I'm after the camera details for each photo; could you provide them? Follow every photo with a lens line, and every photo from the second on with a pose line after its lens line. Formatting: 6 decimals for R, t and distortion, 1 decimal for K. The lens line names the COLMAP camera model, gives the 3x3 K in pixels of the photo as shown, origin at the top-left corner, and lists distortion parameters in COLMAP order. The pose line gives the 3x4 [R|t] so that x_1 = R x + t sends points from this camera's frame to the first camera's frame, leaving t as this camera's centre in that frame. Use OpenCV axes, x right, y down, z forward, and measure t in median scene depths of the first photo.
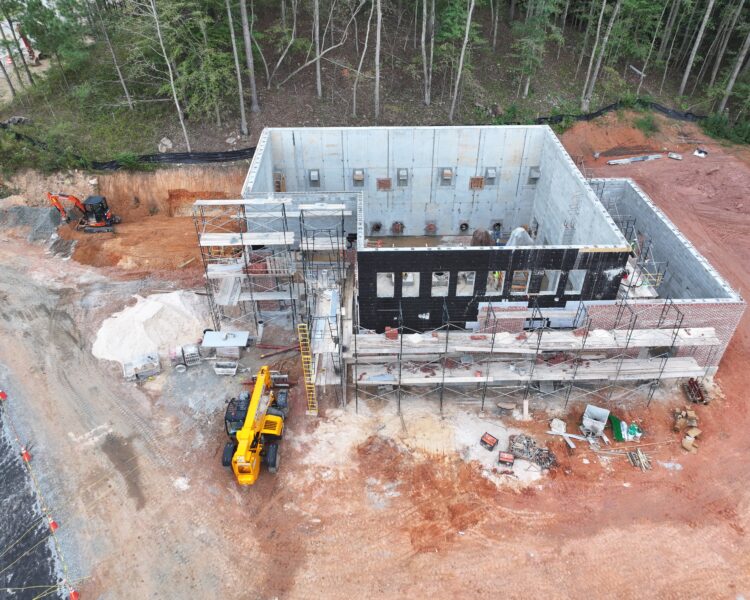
lens RADIAL K [[560.6, 0, 375.0], [0, 560.6, 300.0], [0, 0, 1]] dist [0.006998, 0.003788]
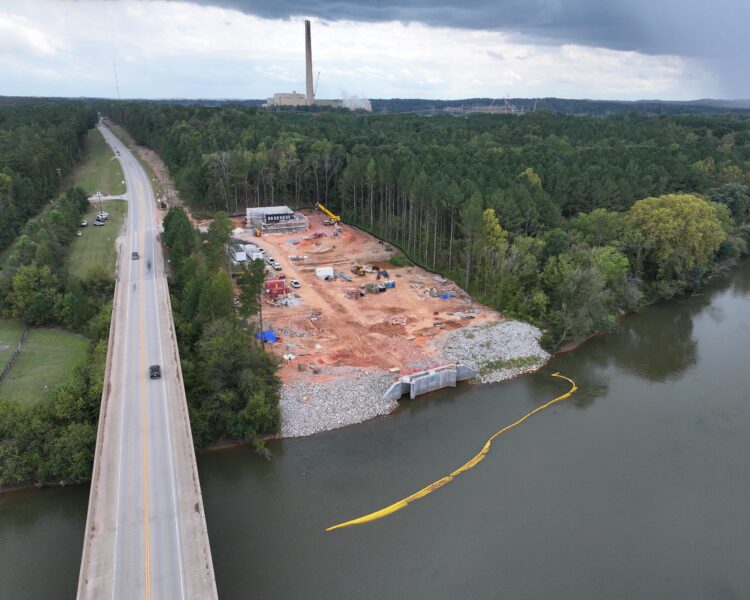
lens RADIAL K [[560.6, 0, 375.0], [0, 560.6, 300.0], [0, 0, 1]] dist [0.006998, 0.003788]
pose [[0.940843, -0.113381, 0.319310, -1.228268], [0.201104, 0.945283, -0.256900, 3.382975], [-0.272710, 0.305917, 0.912164, -6.389141]]
